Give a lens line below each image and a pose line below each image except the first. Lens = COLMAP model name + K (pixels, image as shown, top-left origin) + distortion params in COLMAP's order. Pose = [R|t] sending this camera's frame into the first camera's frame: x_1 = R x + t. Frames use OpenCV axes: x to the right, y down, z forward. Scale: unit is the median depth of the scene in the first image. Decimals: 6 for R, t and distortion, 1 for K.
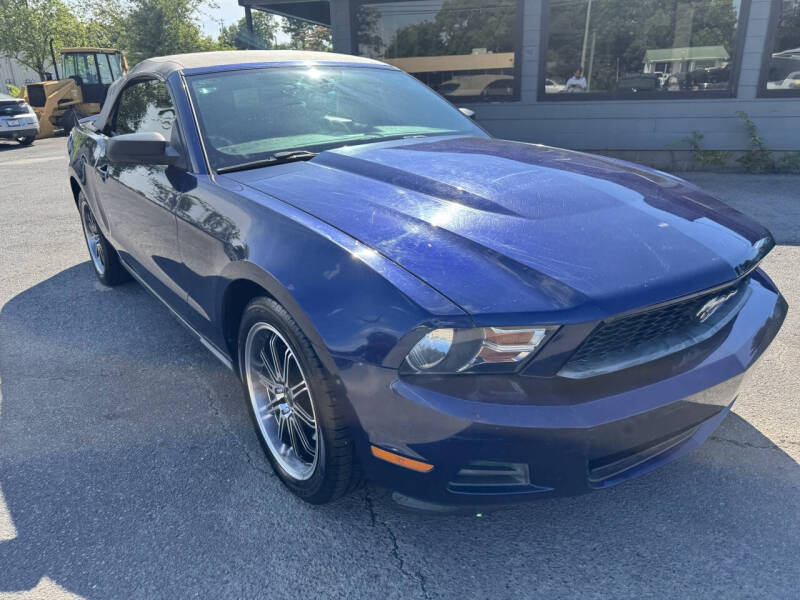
lens RADIAL K [[567.8, 0, 394.9], [0, 567.8, 297.7], [0, 0, 1]] dist [0.007267, -0.002001]
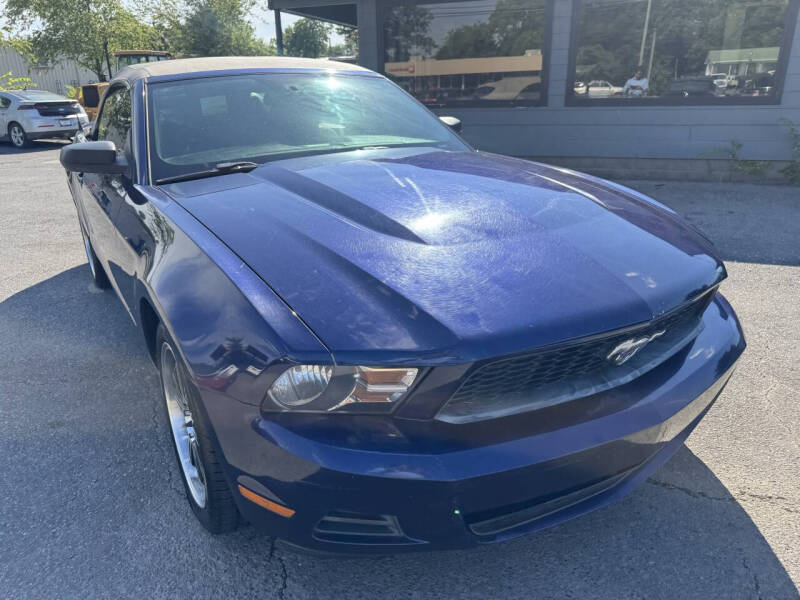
lens RADIAL K [[567.2, 0, 400.0], [0, 567.2, 300.0], [0, 0, 1]] dist [0.007637, -0.000363]
pose [[0.996049, 0.034127, -0.081983, 0.108903], [-0.033925, 0.999417, 0.003853, -0.020756], [0.082067, -0.001056, 0.996626, 0.030796]]
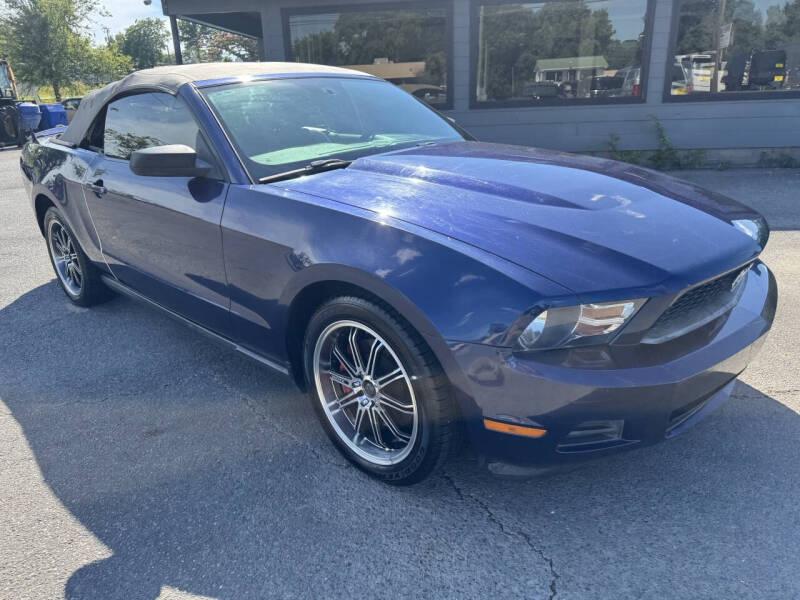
lens RADIAL K [[563.6, 0, 389.8], [0, 563.6, 302.2], [0, 0, 1]] dist [0.022973, -0.023536]
pose [[0.985508, -0.067652, 0.155554, -0.144731], [0.068531, 0.997649, -0.000293, 0.007146], [-0.155168, 0.010949, 0.987827, -0.024421]]
